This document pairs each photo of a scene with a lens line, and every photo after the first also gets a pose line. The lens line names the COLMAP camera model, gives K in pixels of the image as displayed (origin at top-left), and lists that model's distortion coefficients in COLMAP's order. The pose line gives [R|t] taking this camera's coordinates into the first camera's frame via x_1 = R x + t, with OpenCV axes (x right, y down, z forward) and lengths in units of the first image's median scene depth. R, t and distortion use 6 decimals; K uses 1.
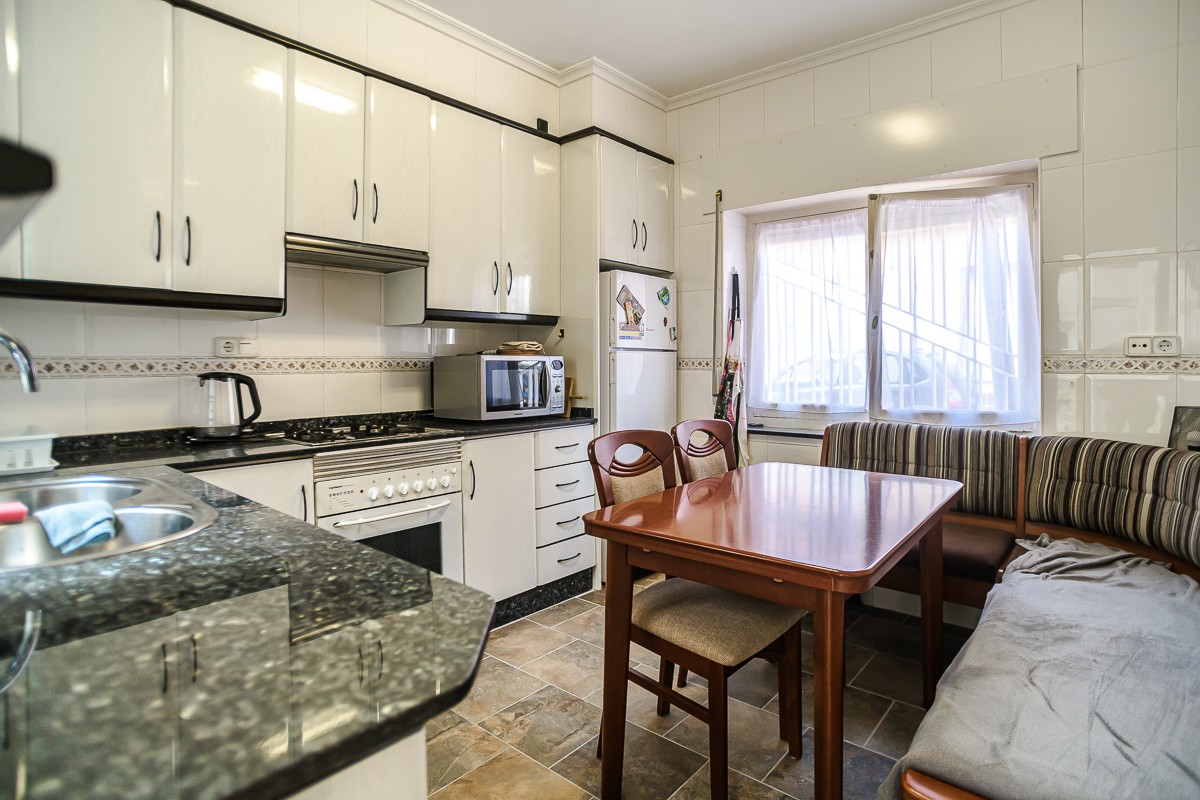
lens RADIAL K [[625.5, 0, 603.5], [0, 625.5, 374.7], [0, 0, 1]] dist [-0.085957, 0.042826]
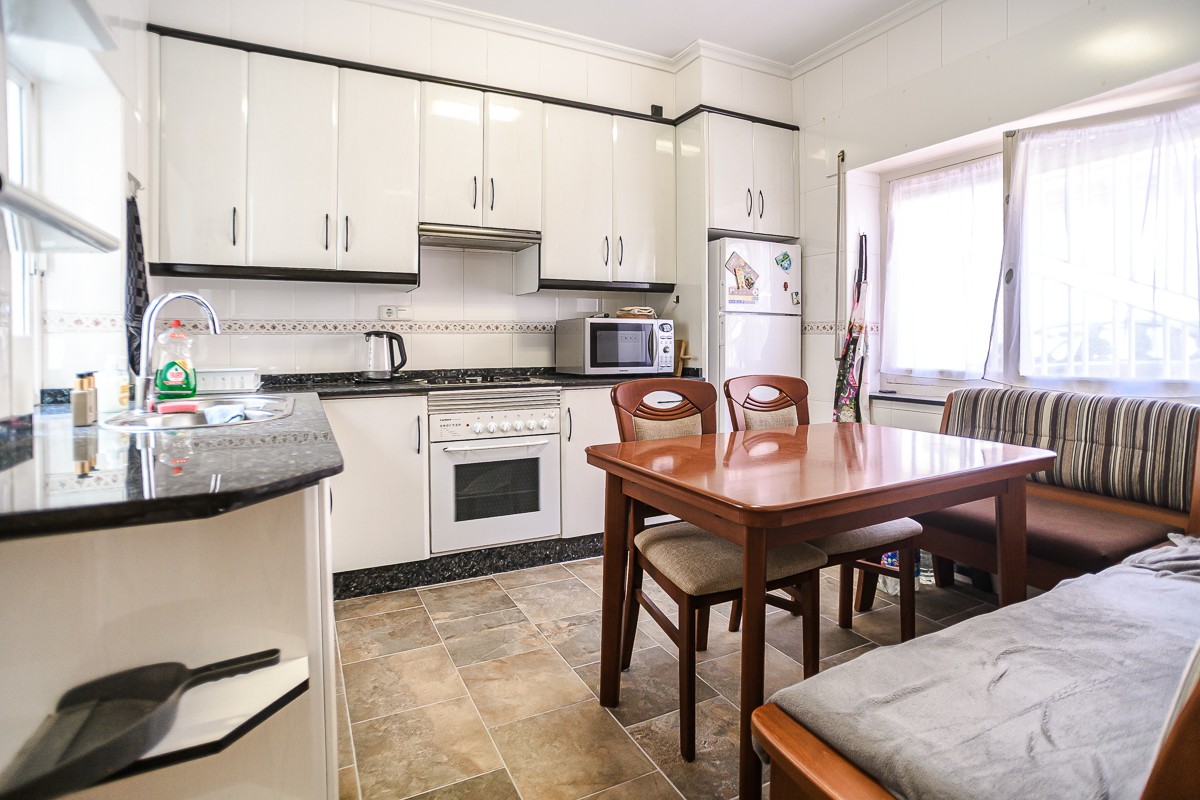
lens RADIAL K [[590.3, 0, 597.3], [0, 590.3, 351.1], [0, 0, 1]] dist [-0.076333, 0.032658]
pose [[0.920108, 0.005102, -0.391632, 0.222736], [-0.006242, 0.999979, -0.001638, 0.028026], [0.391616, 0.003952, 0.920120, 0.004367]]
